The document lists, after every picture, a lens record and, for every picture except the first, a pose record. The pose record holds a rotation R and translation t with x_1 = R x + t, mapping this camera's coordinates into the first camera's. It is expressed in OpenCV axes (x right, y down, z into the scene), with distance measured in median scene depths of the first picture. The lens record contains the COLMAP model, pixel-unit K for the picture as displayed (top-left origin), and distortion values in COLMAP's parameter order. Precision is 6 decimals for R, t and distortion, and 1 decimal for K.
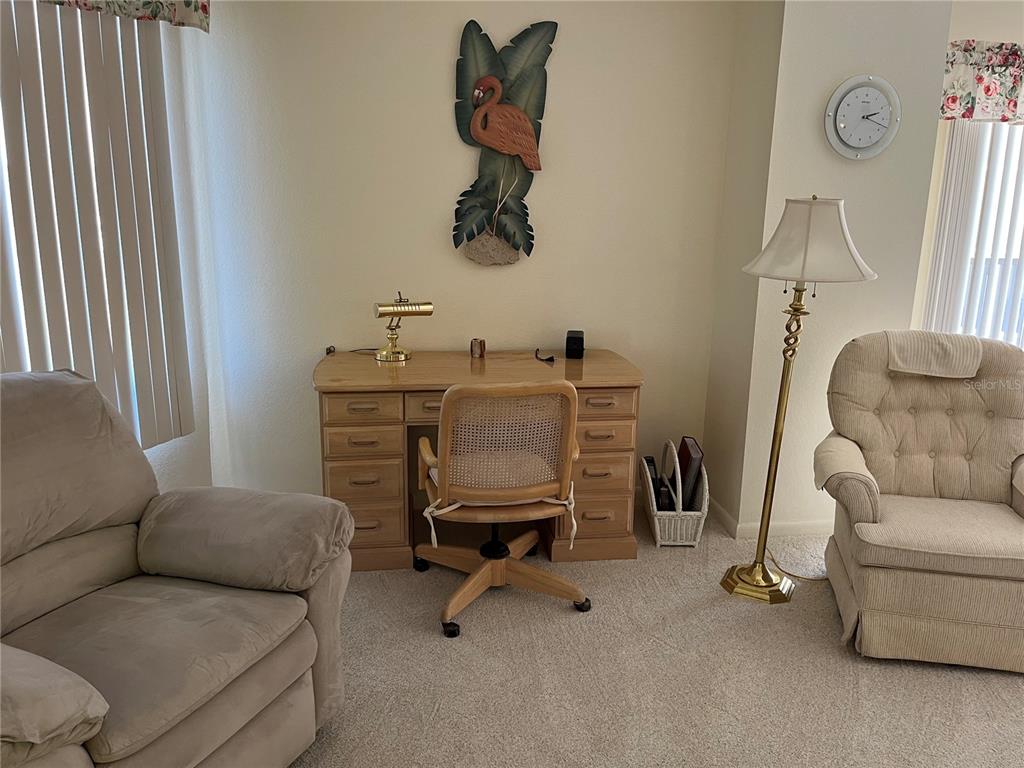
lens RADIAL K [[766.9, 0, 511.5], [0, 766.9, 377.3], [0, 0, 1]] dist [0.006889, -0.002741]
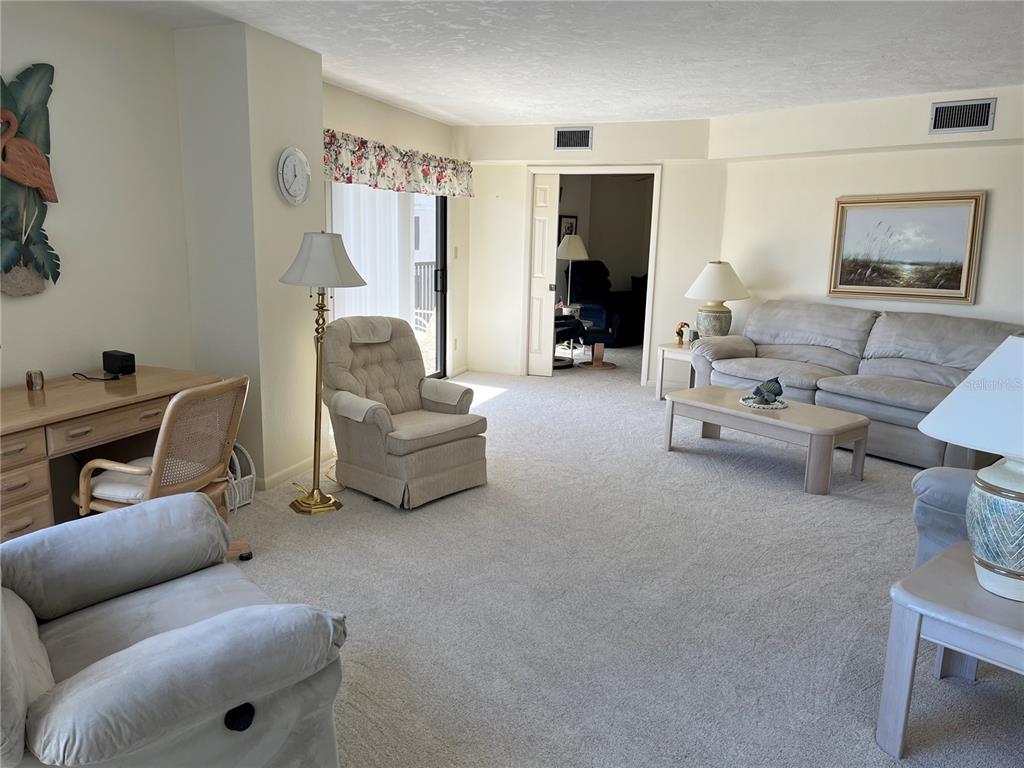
lens RADIAL K [[764.4, 0, 512.0], [0, 764.4, 384.0], [0, 0, 1]] dist [0.131927, -0.210374]
pose [[0.460586, -0.175435, 0.870106, -0.656376], [0.183939, 0.977859, 0.099793, -0.021044], [-0.868347, 0.114083, 0.482657, -0.017948]]
